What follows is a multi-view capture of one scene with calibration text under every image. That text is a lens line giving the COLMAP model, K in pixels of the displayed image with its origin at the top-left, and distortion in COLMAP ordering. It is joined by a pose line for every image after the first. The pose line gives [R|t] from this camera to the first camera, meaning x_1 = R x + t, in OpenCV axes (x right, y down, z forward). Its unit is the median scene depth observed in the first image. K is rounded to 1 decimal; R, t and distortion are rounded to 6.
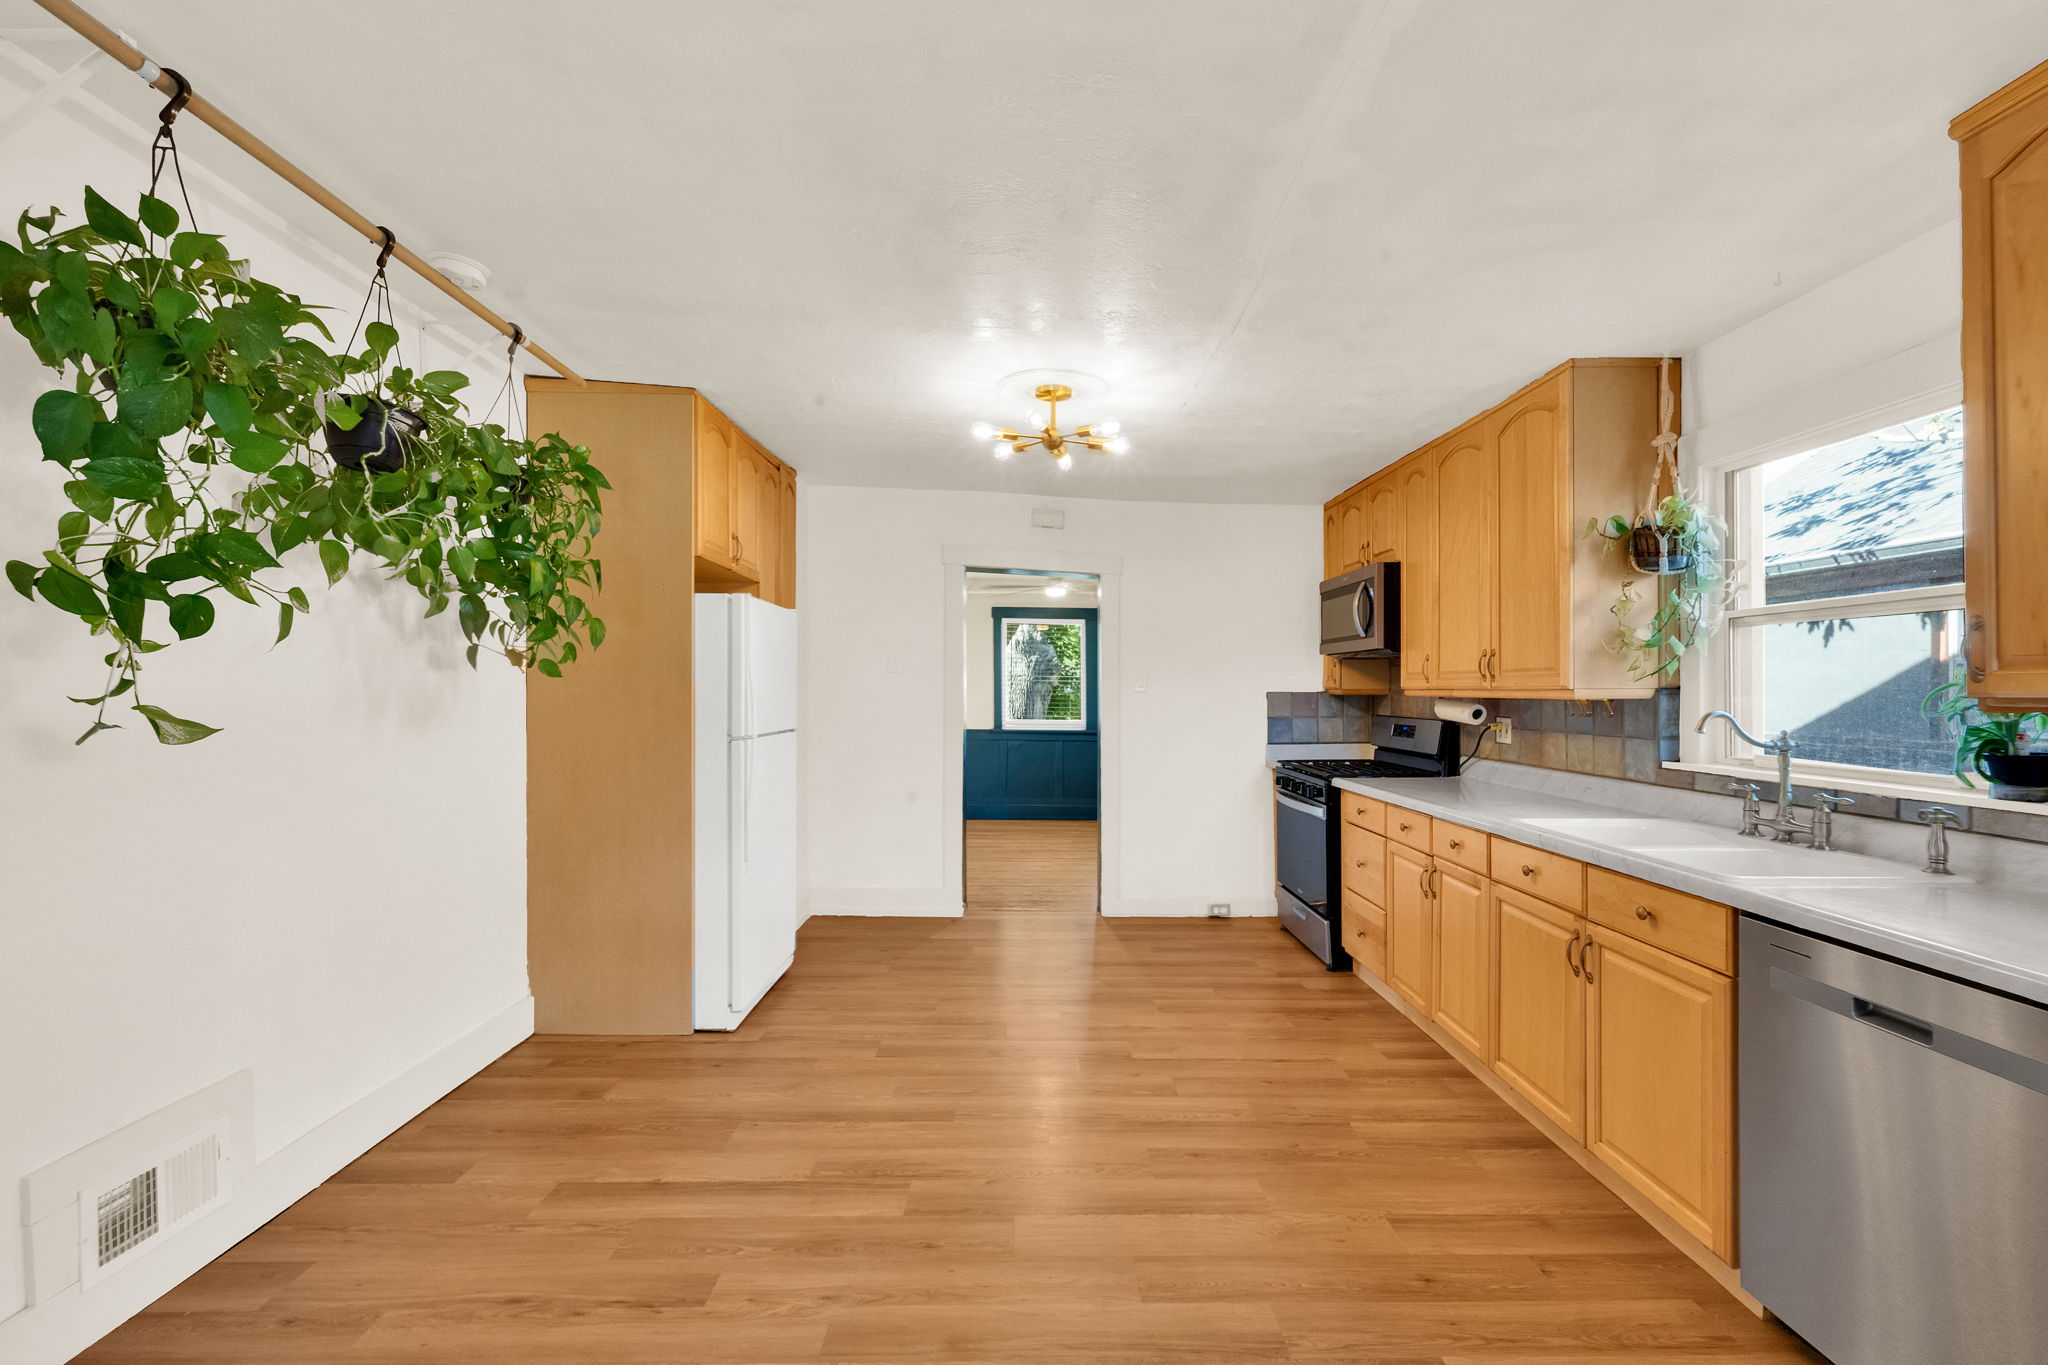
lens RADIAL K [[823.6, 0, 1049.2], [0, 823.6, 702.3], [0, 0, 1]] dist [0.001966, -0.001828]
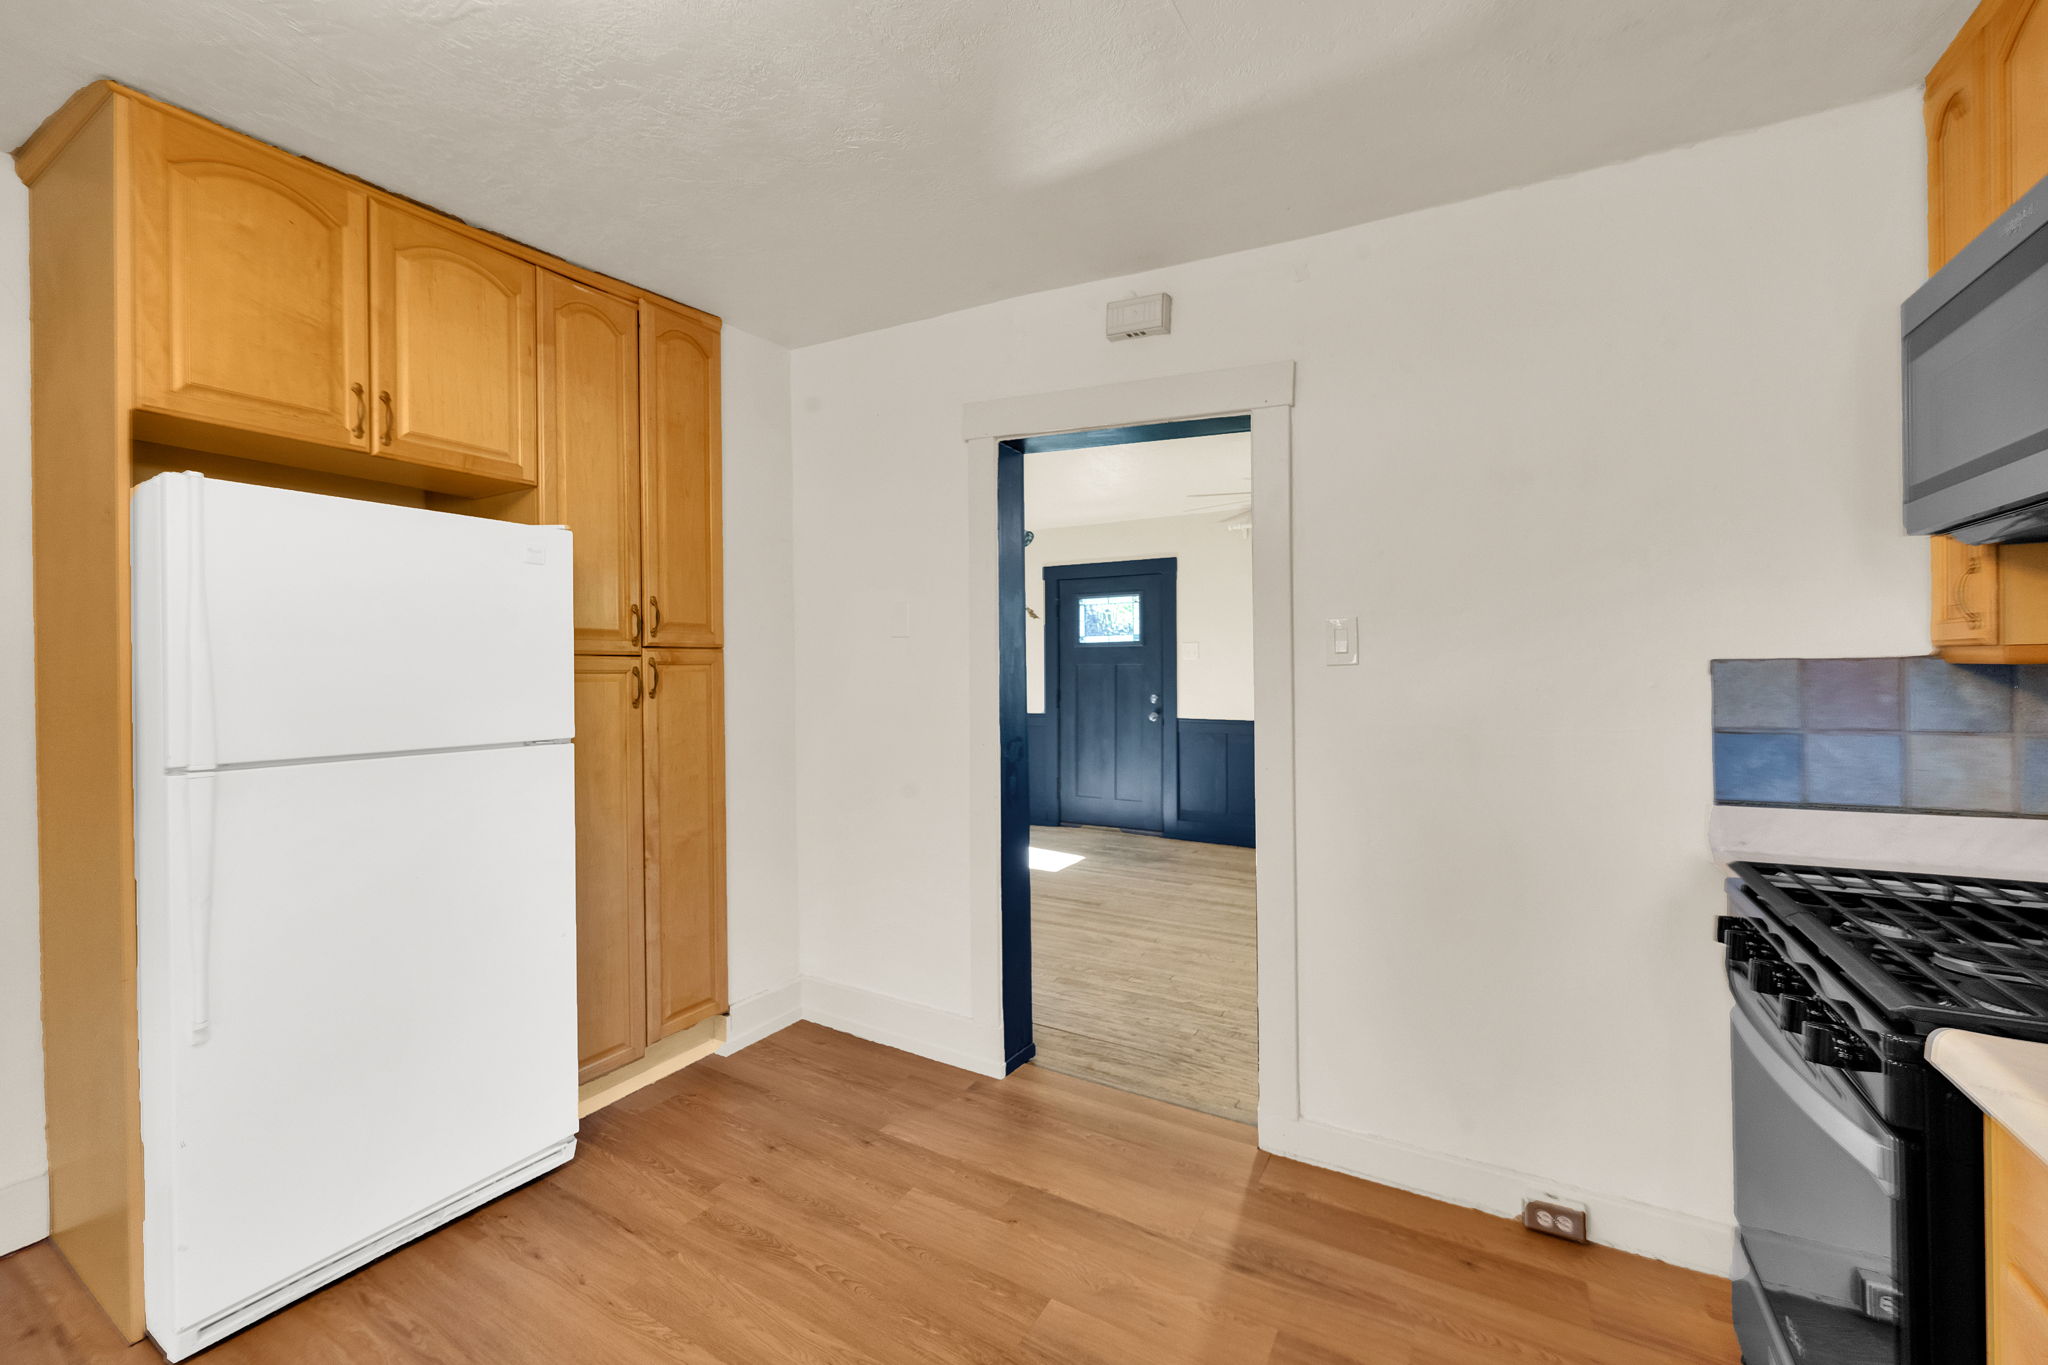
lens RADIAL K [[823.6, 0, 1052.2], [0, 823.6, 677.7], [0, 0, 1]] dist [0.001966, -0.001828]
pose [[0.860273, -0.003181, -0.509823, 0.353243], [0.002341, 0.999995, -0.002289, -0.006784], [0.509828, 0.000776, 0.860276, 0.955503]]
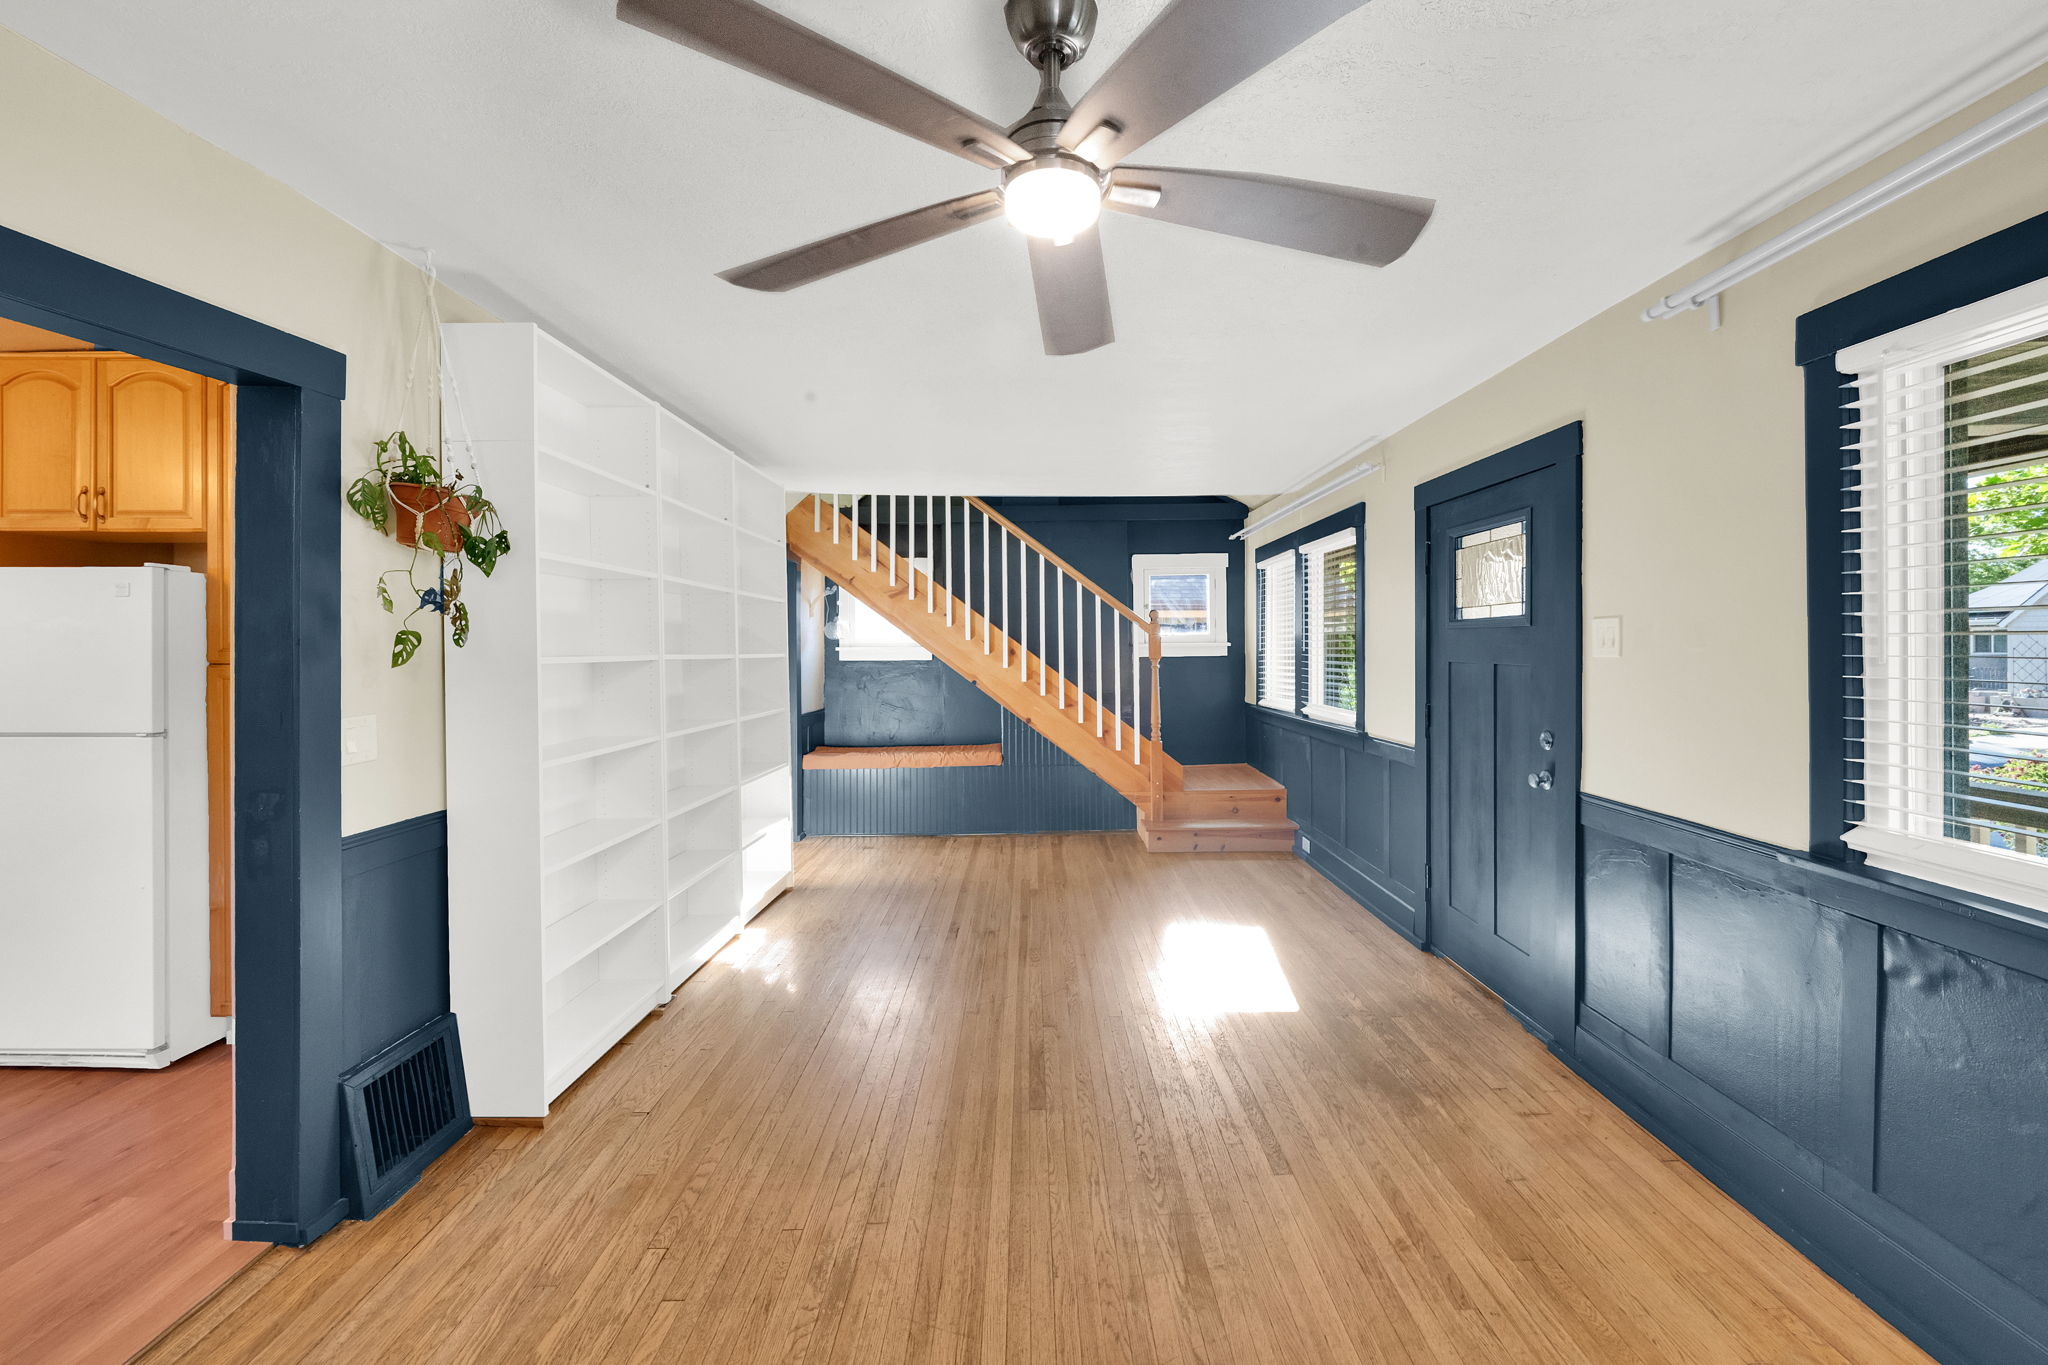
lens RADIAL K [[823.6, 0, 1020.8], [0, 823.6, 649.6], [0, 0, 1]] dist [0.001966, -0.001828]
pose [[-0.039987, 0.000071, -0.999200, 0.503683], [-0.007181, 0.999974, 0.000358, -0.064241], [0.999174, 0.007189, -0.039985, 2.455849]]
